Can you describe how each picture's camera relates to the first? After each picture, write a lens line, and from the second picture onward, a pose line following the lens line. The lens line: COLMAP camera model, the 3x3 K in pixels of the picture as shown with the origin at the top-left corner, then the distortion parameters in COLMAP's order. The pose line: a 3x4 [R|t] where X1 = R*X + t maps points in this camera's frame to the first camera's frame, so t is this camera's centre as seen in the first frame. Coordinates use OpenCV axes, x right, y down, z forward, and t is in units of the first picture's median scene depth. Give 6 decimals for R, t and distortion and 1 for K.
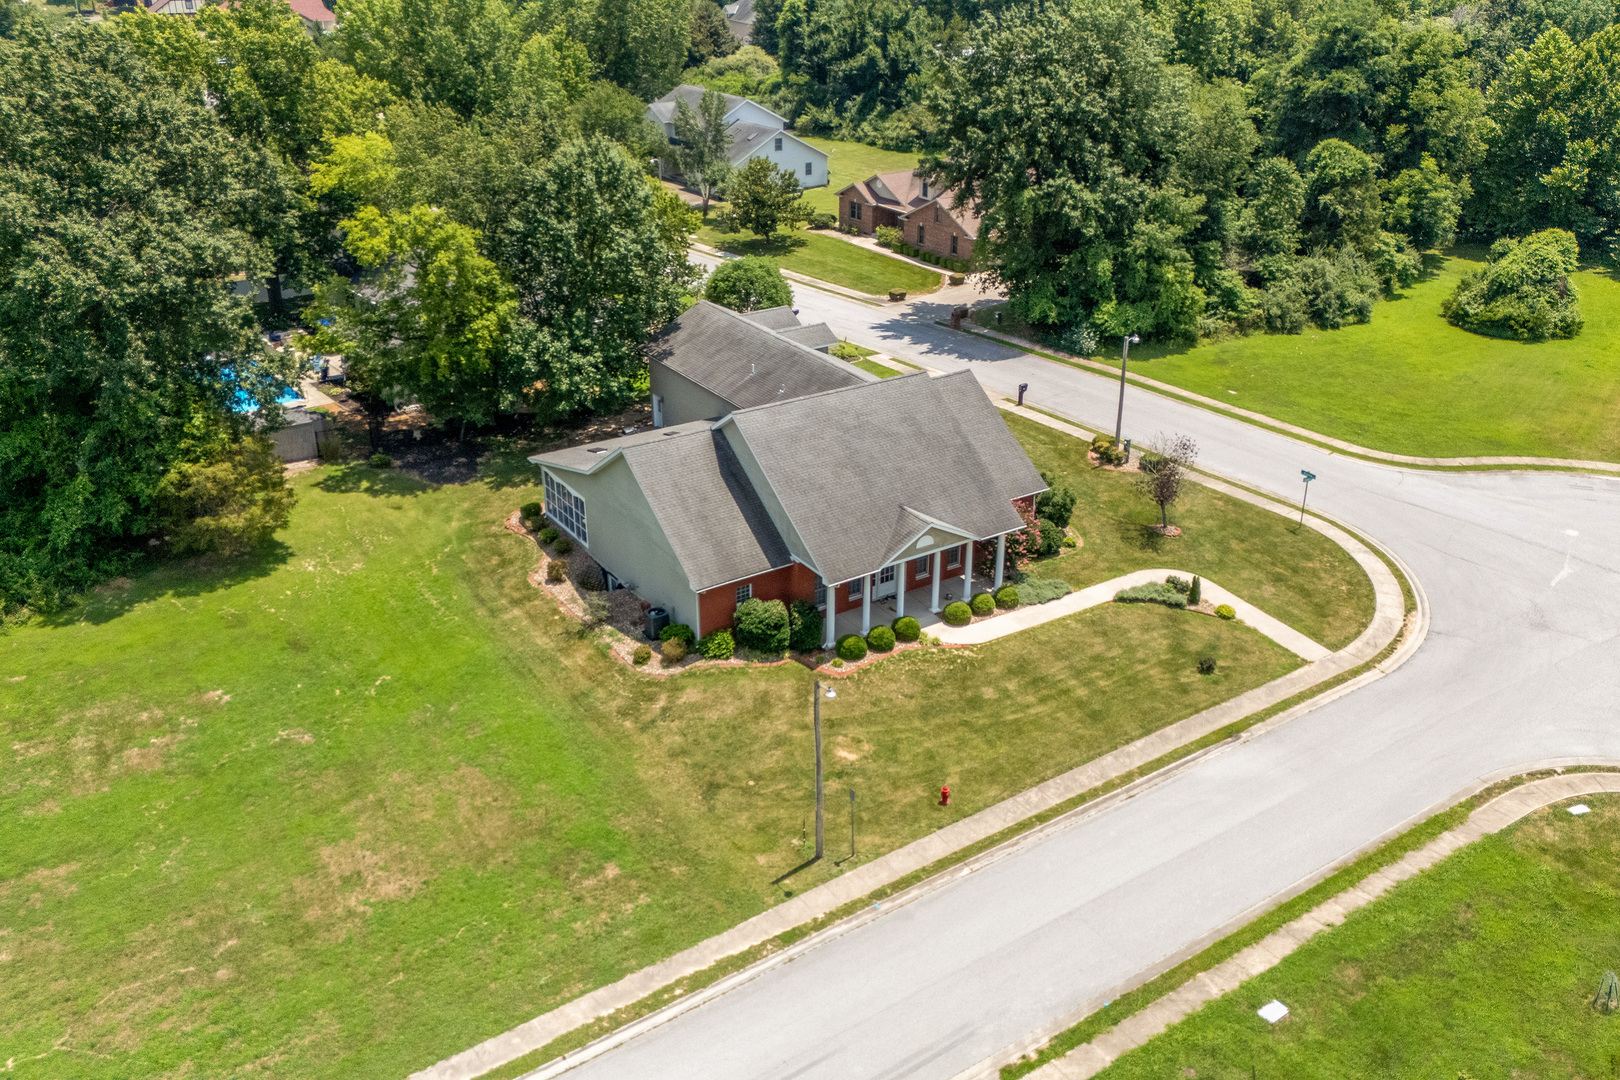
lens RADIAL K [[1390.7, 0, 761.7], [0, 1390.7, 539.9], [0, 0, 1]] dist [0.084252, -0.095030]
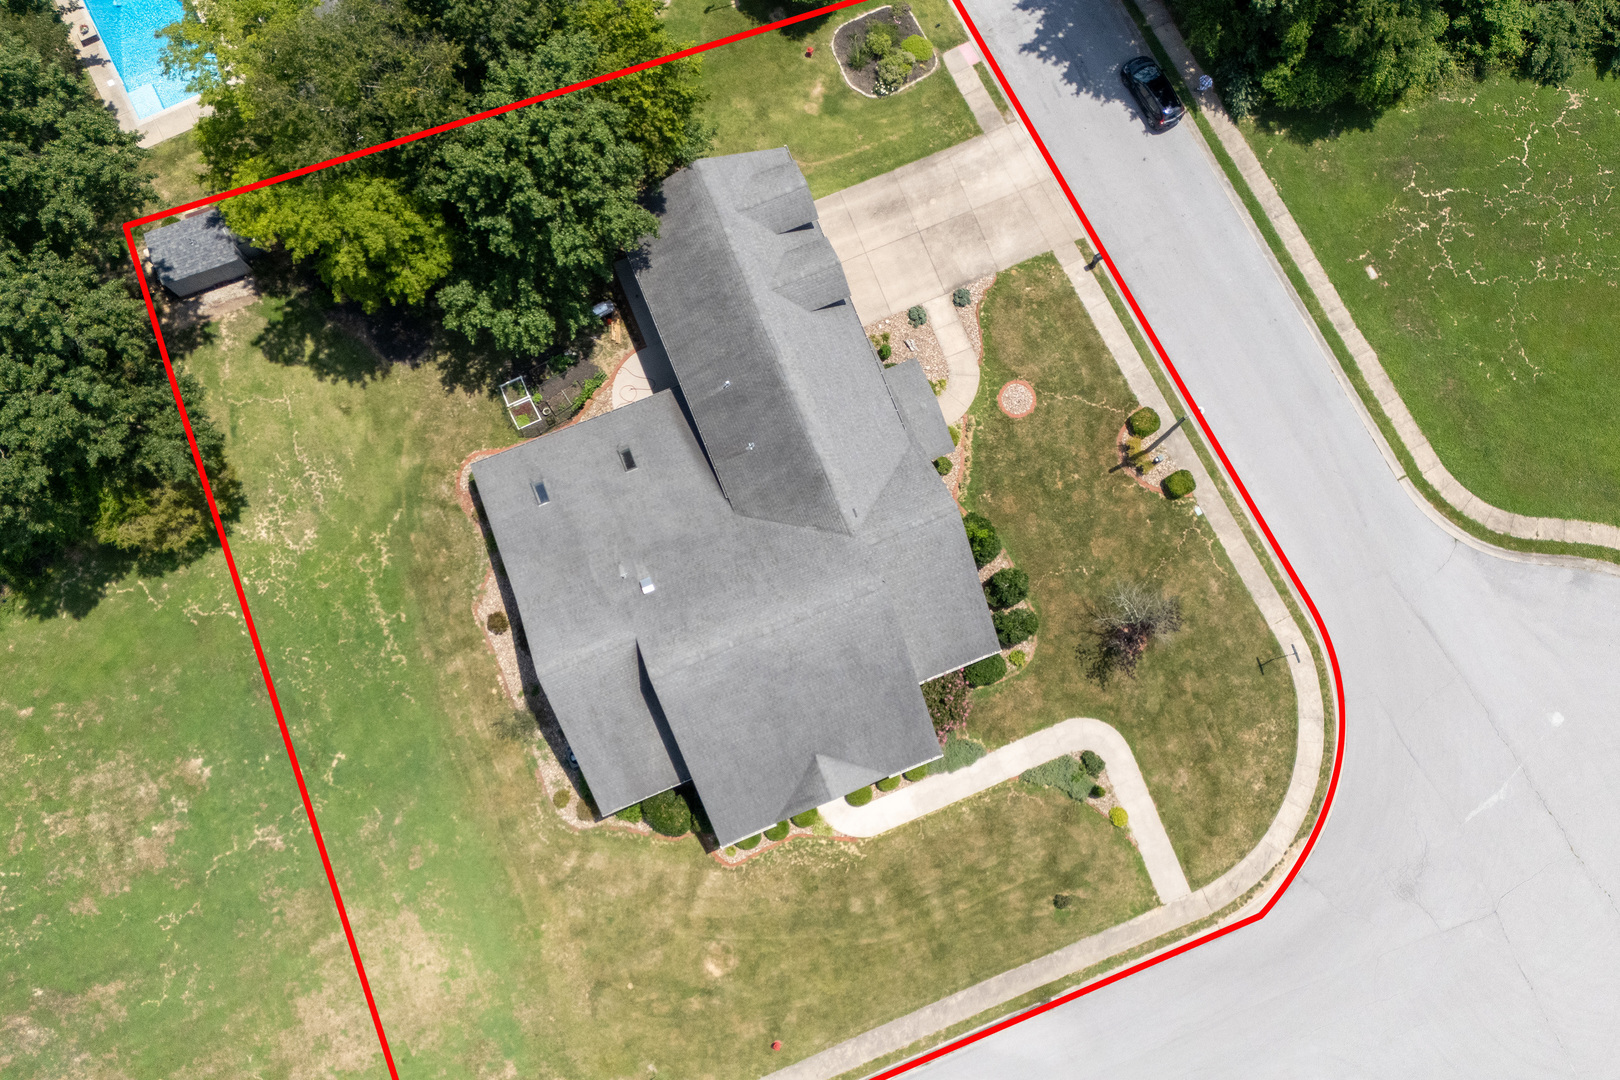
lens RADIAL K [[1364.3, 0, 741.2], [0, 1364.3, 537.2], [0, 0, 1]] dist [0.042965, -0.008539]
pose [[0.985343, 0.166300, -0.038006, 0.060824], [-0.064646, 0.570198, 0.818960, -0.927728], [0.157864, -0.804499, 0.572591, 0.565200]]
